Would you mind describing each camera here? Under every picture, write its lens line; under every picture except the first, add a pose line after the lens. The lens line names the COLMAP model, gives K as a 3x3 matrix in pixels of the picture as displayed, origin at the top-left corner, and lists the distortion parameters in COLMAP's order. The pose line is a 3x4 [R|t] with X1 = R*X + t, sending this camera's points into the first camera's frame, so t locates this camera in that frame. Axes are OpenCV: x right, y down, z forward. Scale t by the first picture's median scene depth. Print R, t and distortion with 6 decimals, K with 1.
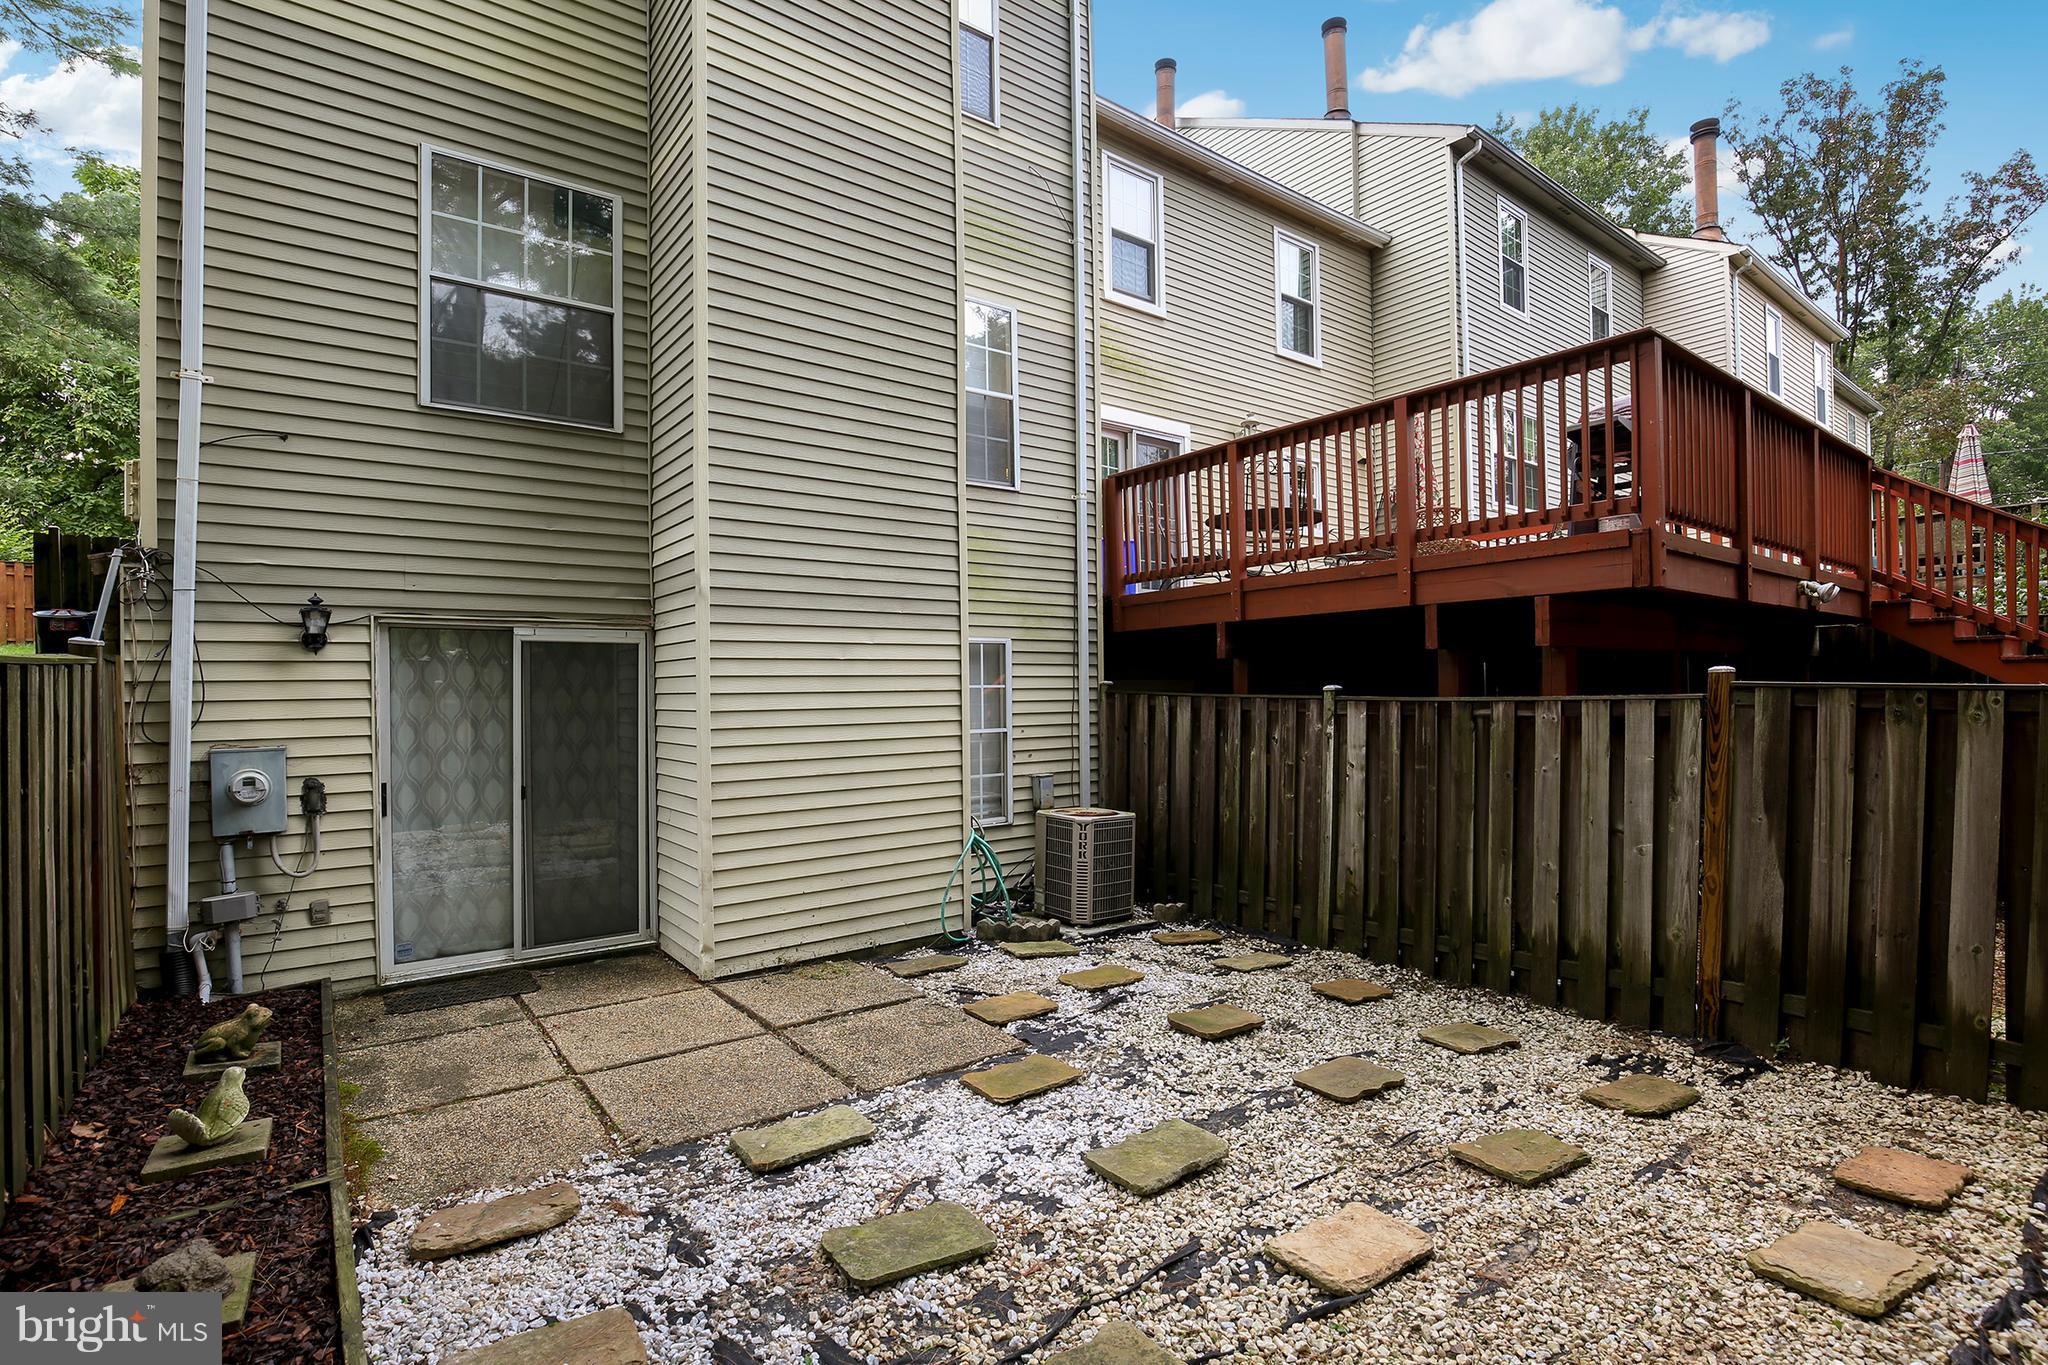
lens RADIAL K [[973.7, 0, 1023.9], [0, 973.7, 677.8], [0, 0, 1]] dist [0.000330, 0.000382]
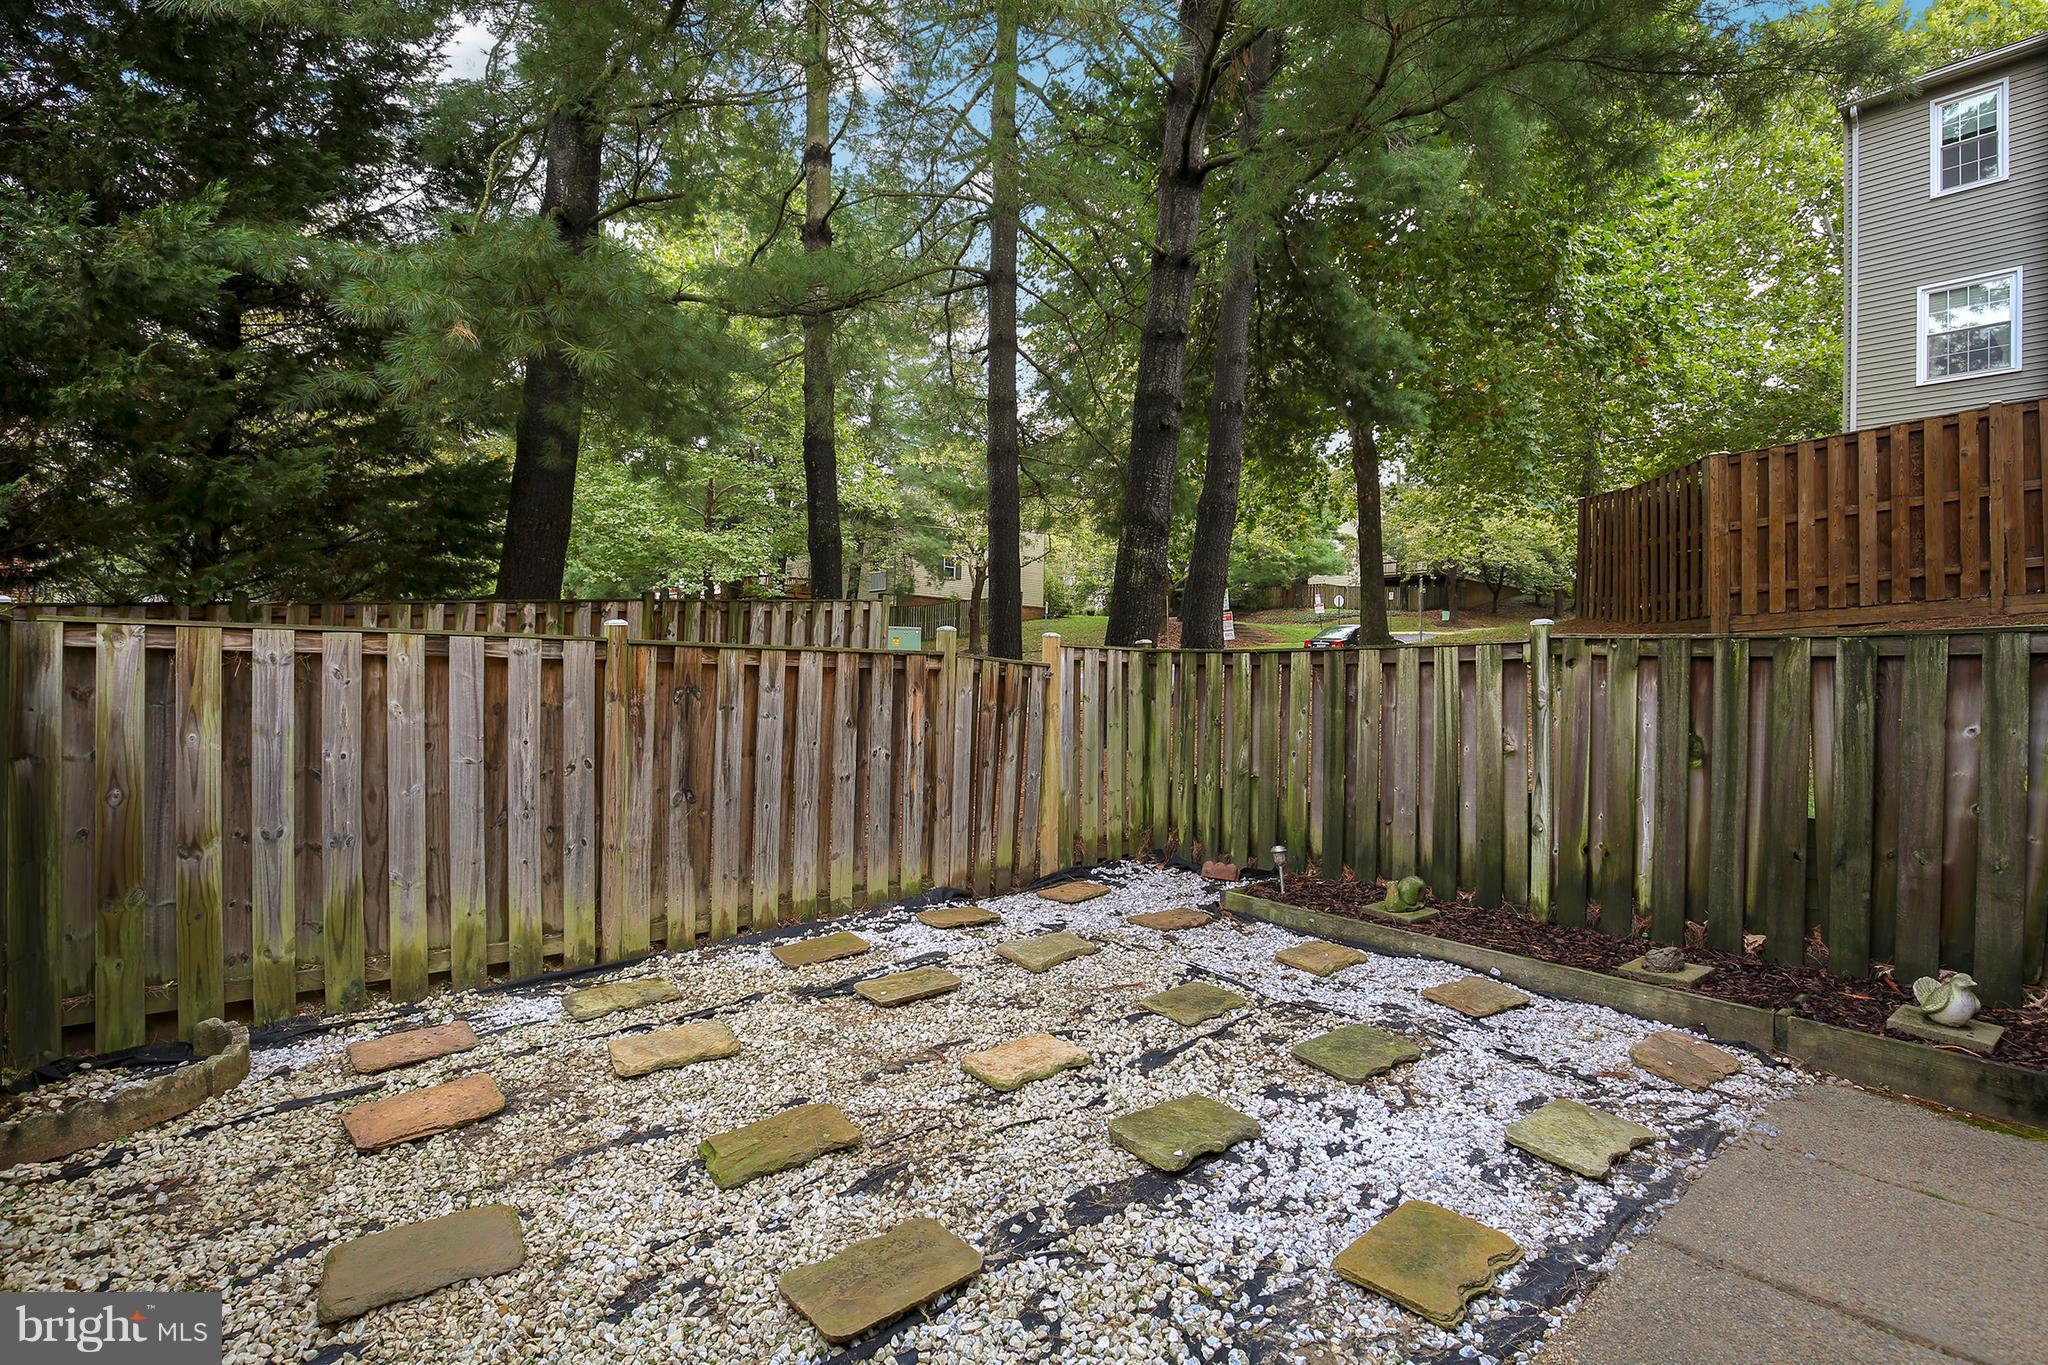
lens RADIAL K [[973.7, 0, 1023.9], [0, 973.7, 677.8], [0, 0, 1]] dist [0.000330, 0.000382]
pose [[-0.998319, -0.017988, -0.055101, 0.388339], [-0.017072, 0.999709, -0.017051, 0.084175], [0.055392, -0.016082, -0.998335, 2.140043]]
